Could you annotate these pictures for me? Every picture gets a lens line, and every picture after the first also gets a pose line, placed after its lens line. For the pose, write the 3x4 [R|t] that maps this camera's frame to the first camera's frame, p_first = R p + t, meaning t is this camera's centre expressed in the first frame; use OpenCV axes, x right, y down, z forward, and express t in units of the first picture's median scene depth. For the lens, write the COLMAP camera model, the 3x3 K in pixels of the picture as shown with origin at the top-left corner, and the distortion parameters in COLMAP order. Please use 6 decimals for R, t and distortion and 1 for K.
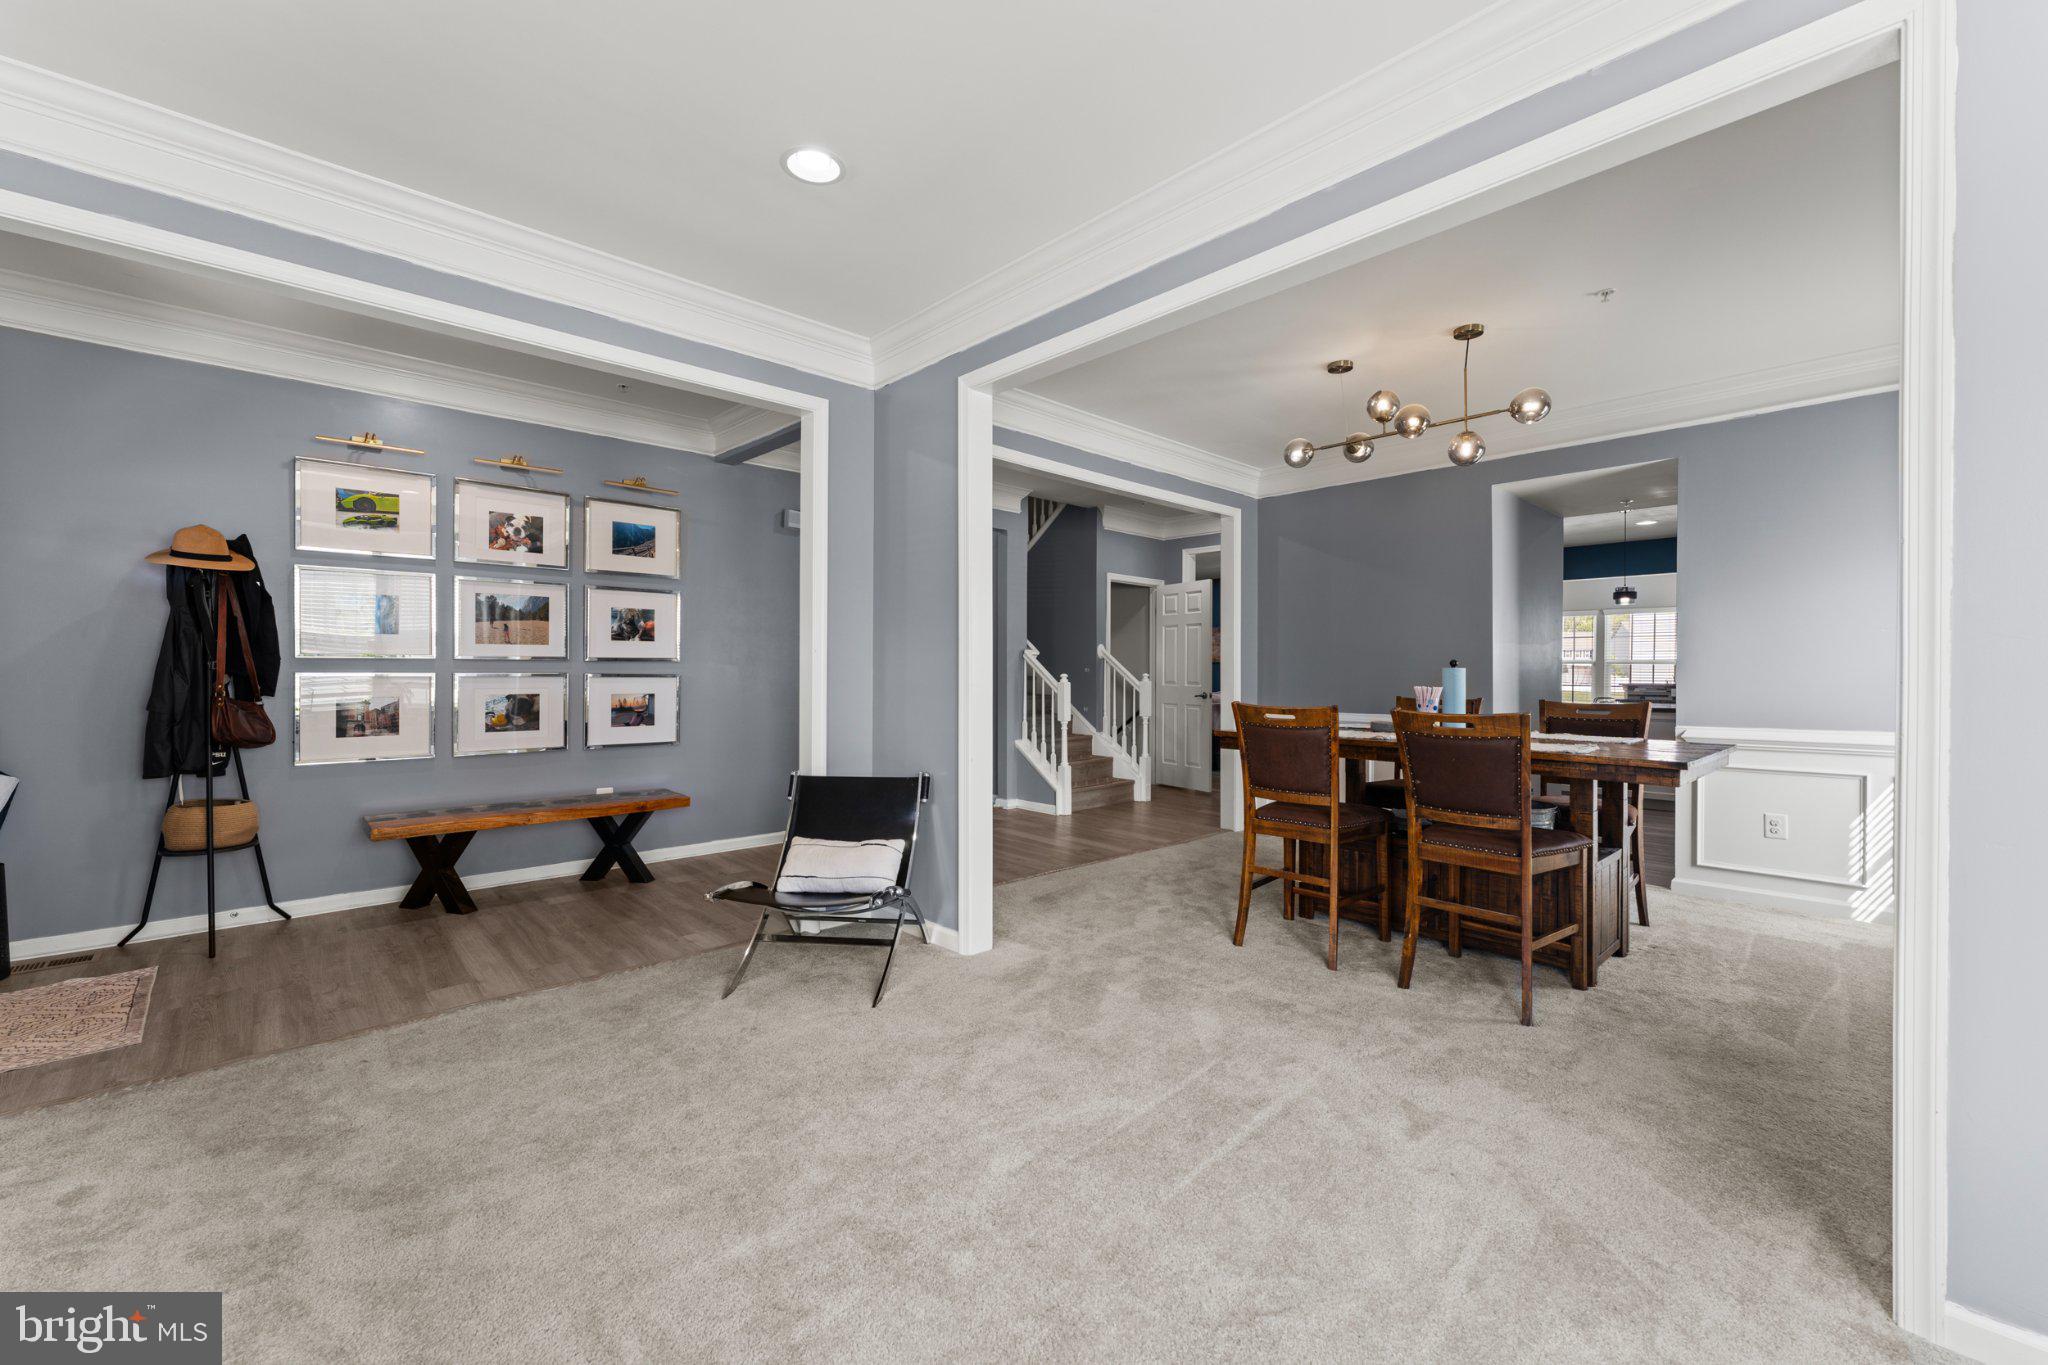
lens RADIAL K [[825.9, 0, 1025.1], [0, 825.9, 676.7], [0, 0, 1]] dist [0.001915, 0.000605]
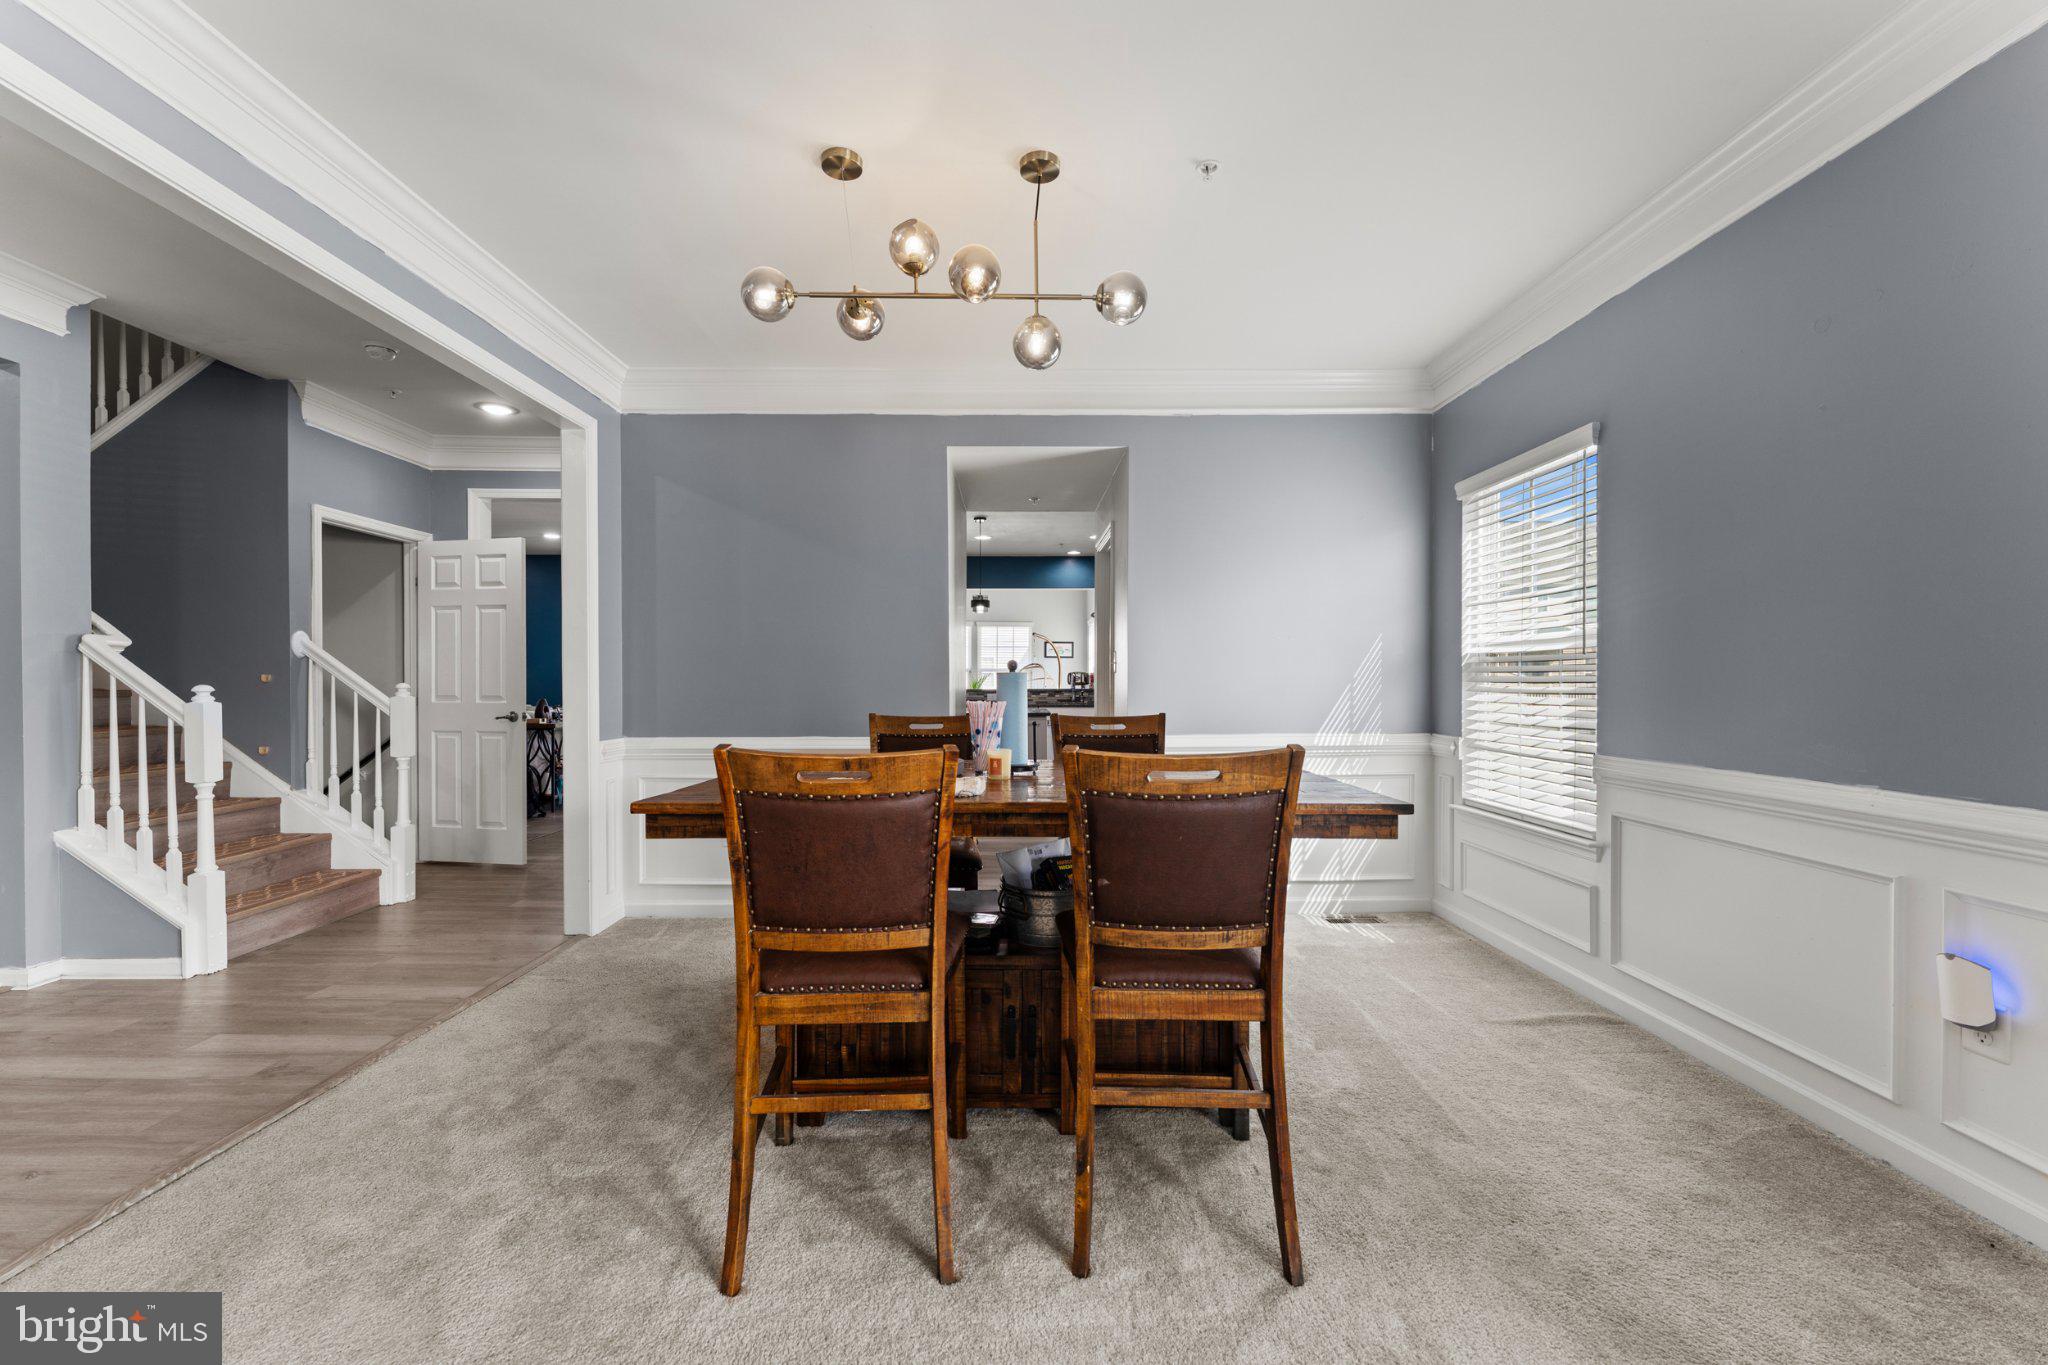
lens RADIAL K [[825.9, 0, 1026.9], [0, 825.9, 683.7], [0, 0, 1]] dist [0.001915, 0.000605]
pose [[0.683007, -0.006644, 0.730382, 0.021270], [0.007296, 0.999971, 0.002274, -0.001532], [-0.730375, 0.003775, 0.683036, 0.291287]]
